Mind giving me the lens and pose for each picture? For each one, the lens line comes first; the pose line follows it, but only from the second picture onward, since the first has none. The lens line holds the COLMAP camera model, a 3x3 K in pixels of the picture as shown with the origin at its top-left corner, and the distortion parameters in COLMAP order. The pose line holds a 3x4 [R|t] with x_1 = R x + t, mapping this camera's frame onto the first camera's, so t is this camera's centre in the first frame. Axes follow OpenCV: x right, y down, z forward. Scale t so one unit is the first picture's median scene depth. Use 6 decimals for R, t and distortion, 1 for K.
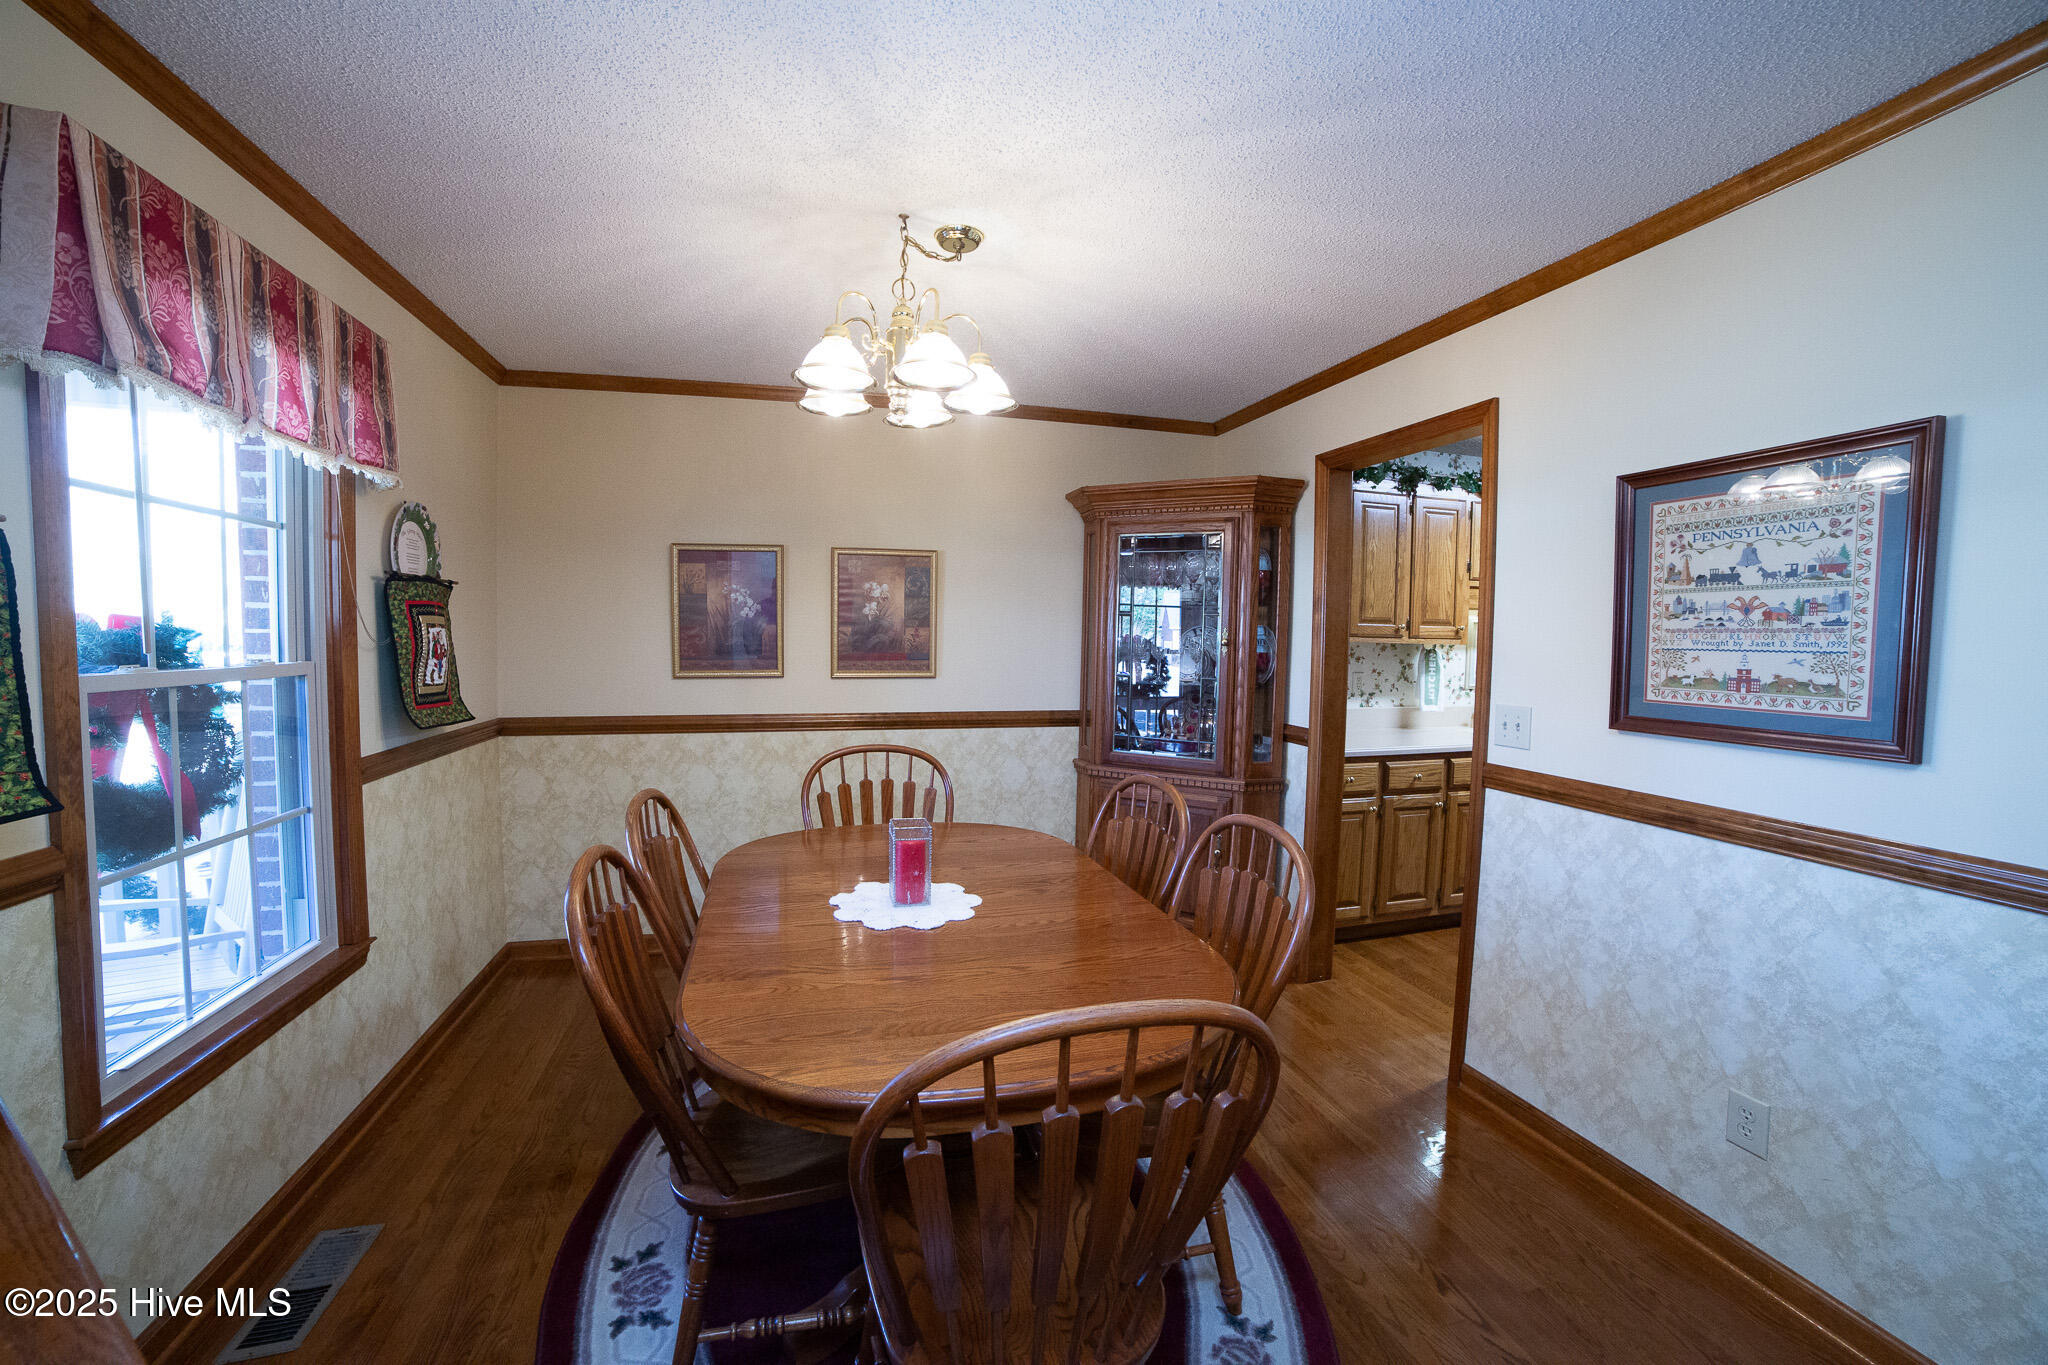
lens RADIAL K [[827.2, 0, 1014.2], [0, 827.2, 680.0], [0, 0, 1]] dist [-0.110330, 0.038824]
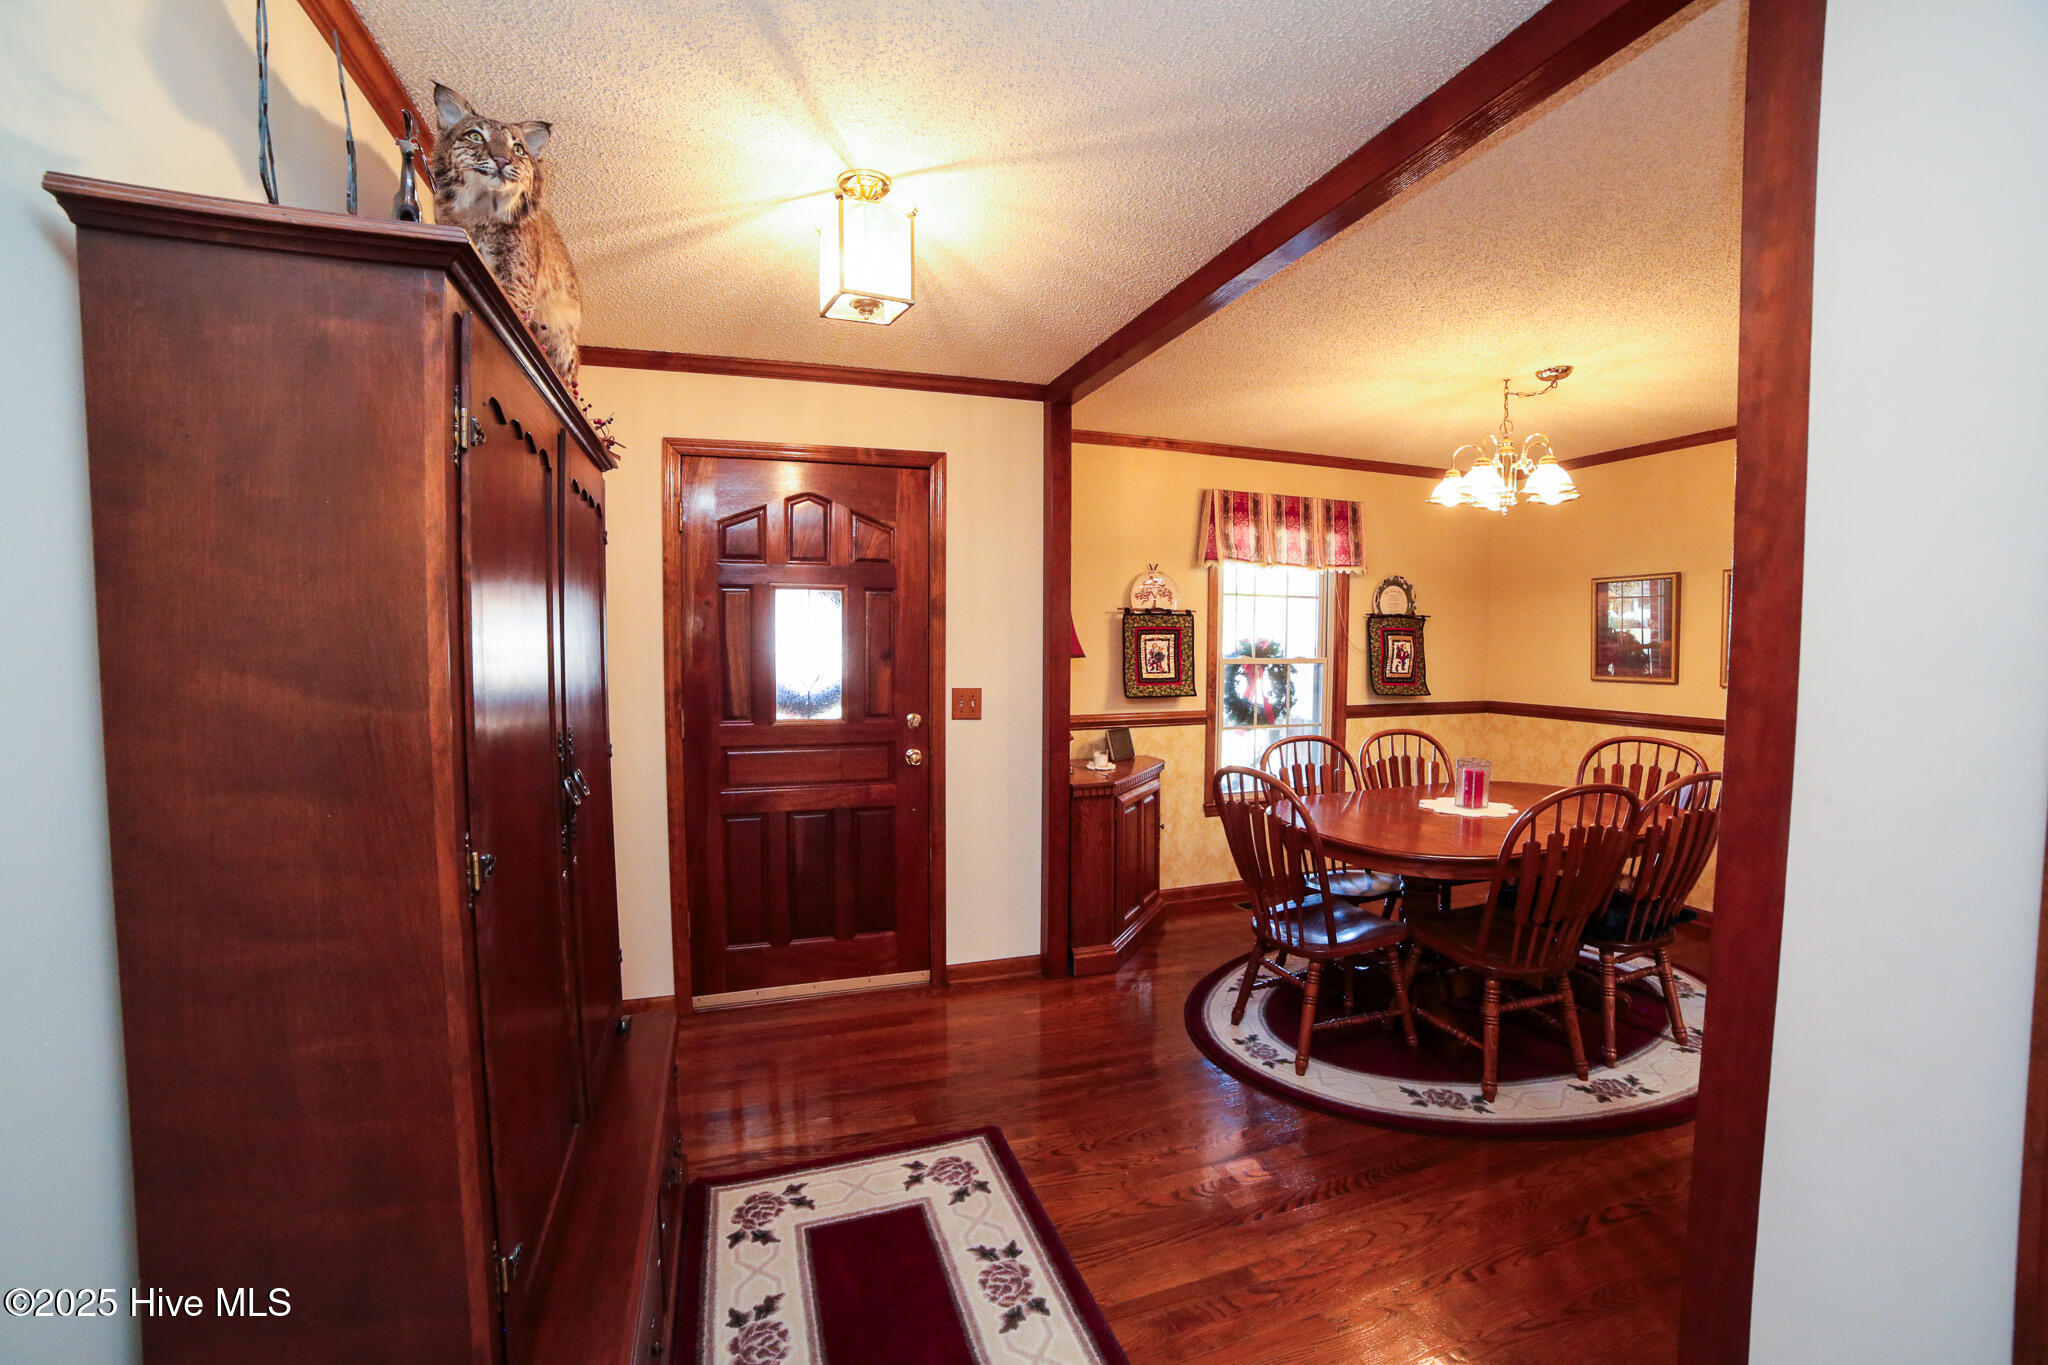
lens RADIAL K [[827.2, 0, 1014.2], [0, 827.2, 680.0], [0, 0, 1]] dist [-0.110330, 0.038824]
pose [[0.074058, 0.038901, -0.996495, 1.085626], [-0.056852, 0.997779, 0.034726, 0.007666], [0.995632, 0.054081, 0.076105, -0.042891]]
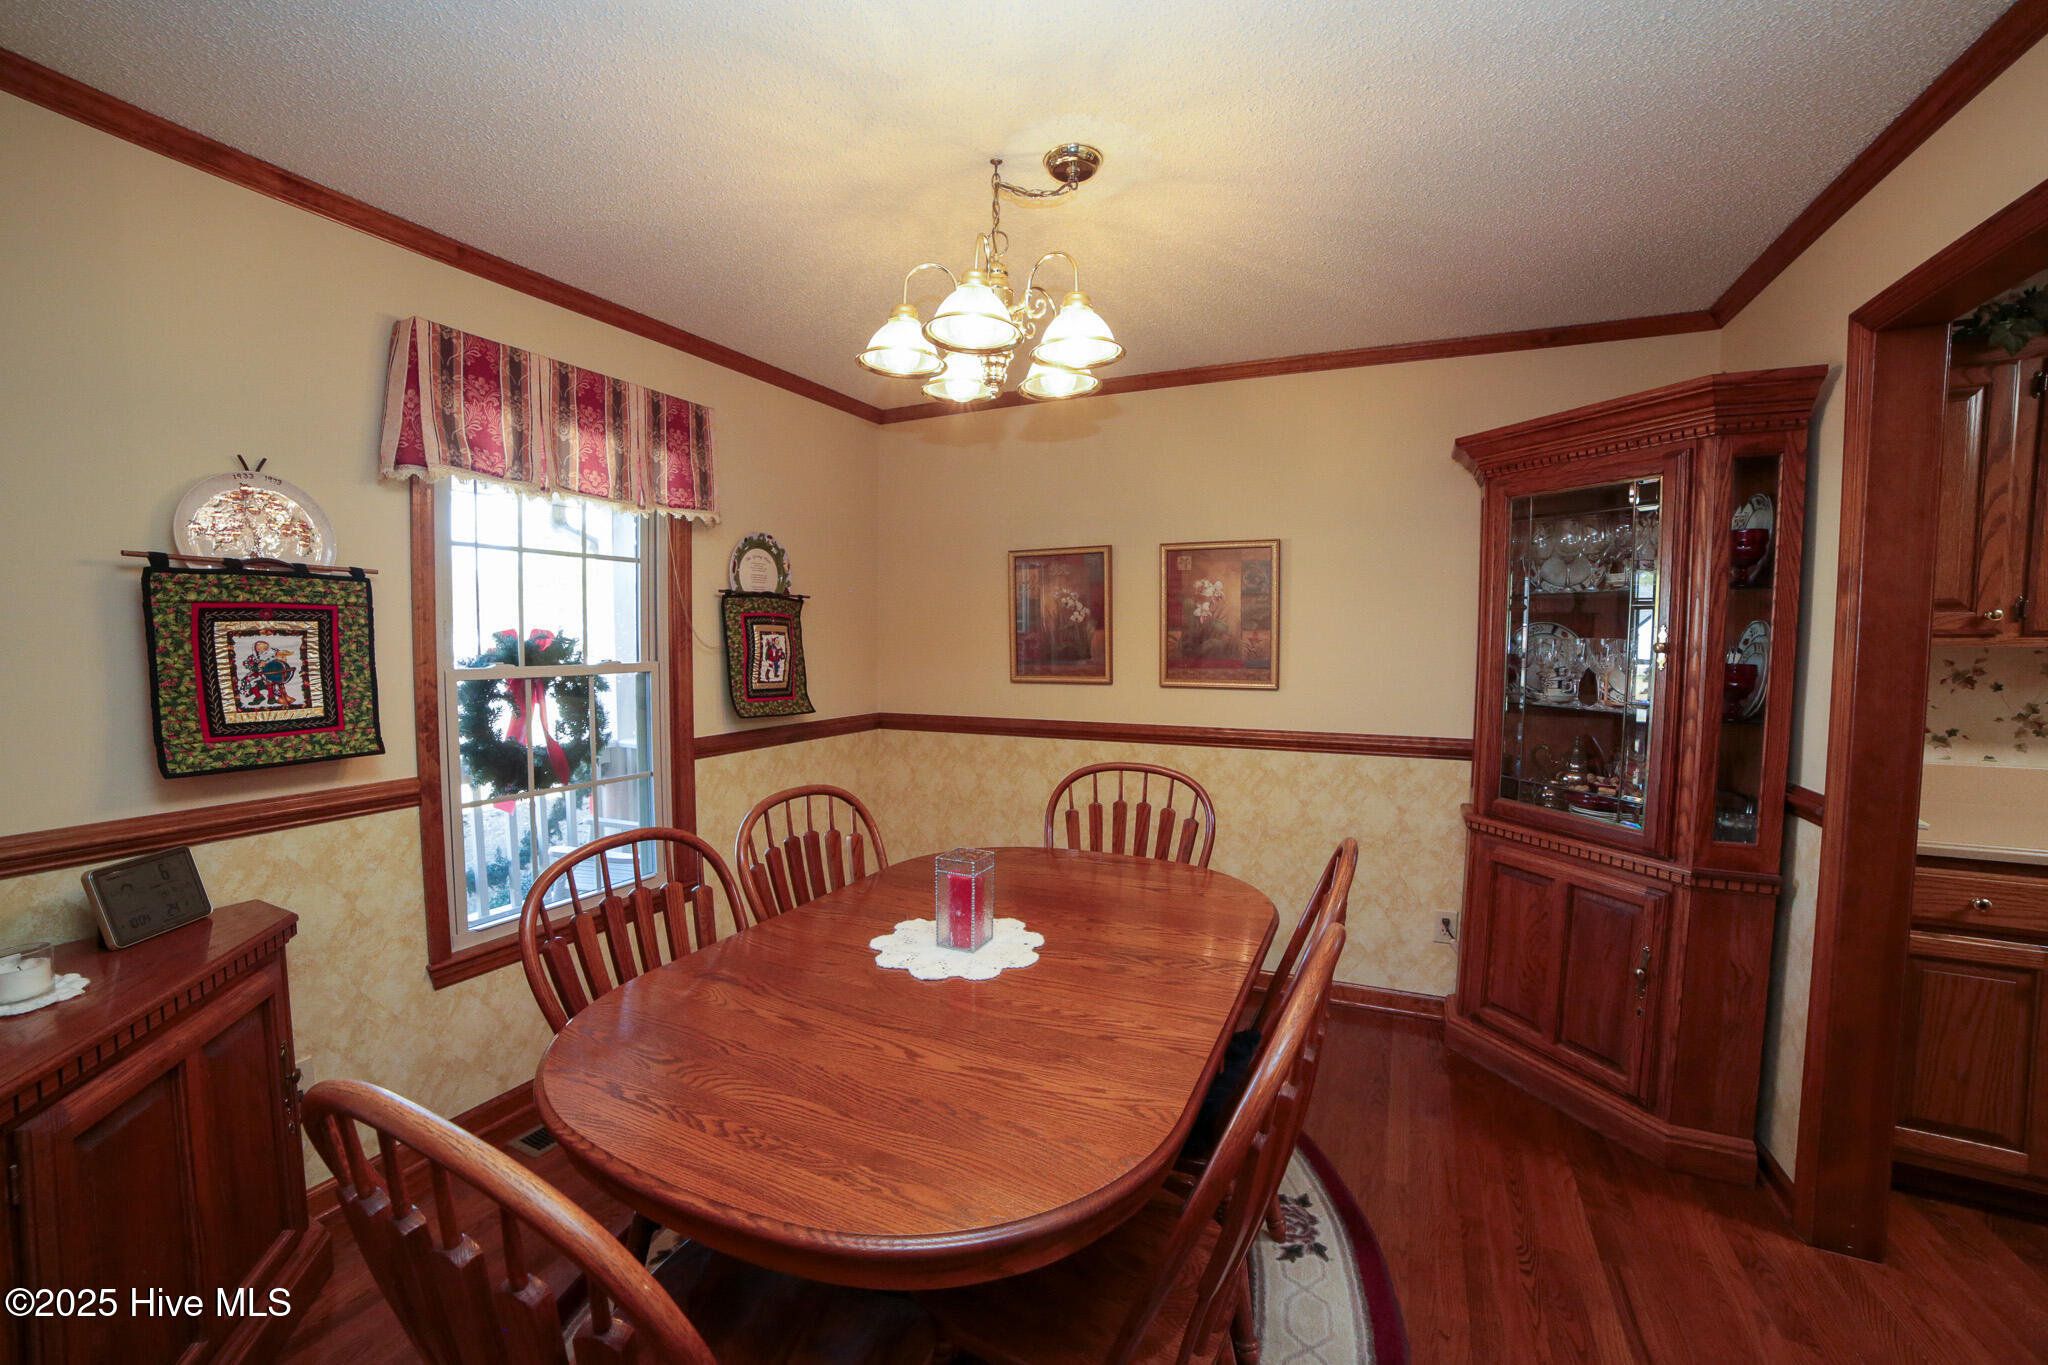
lens RADIAL K [[827.2, 0, 1014.2], [0, 827.2, 680.0], [0, 0, 1]] dist [-0.110330, 0.038824]
pose [[0.759309, 0.023642, -0.650300, 0.366083], [-0.028446, 0.999590, 0.003127, -0.011744], [0.650108, 0.016124, 0.759671, 0.285735]]
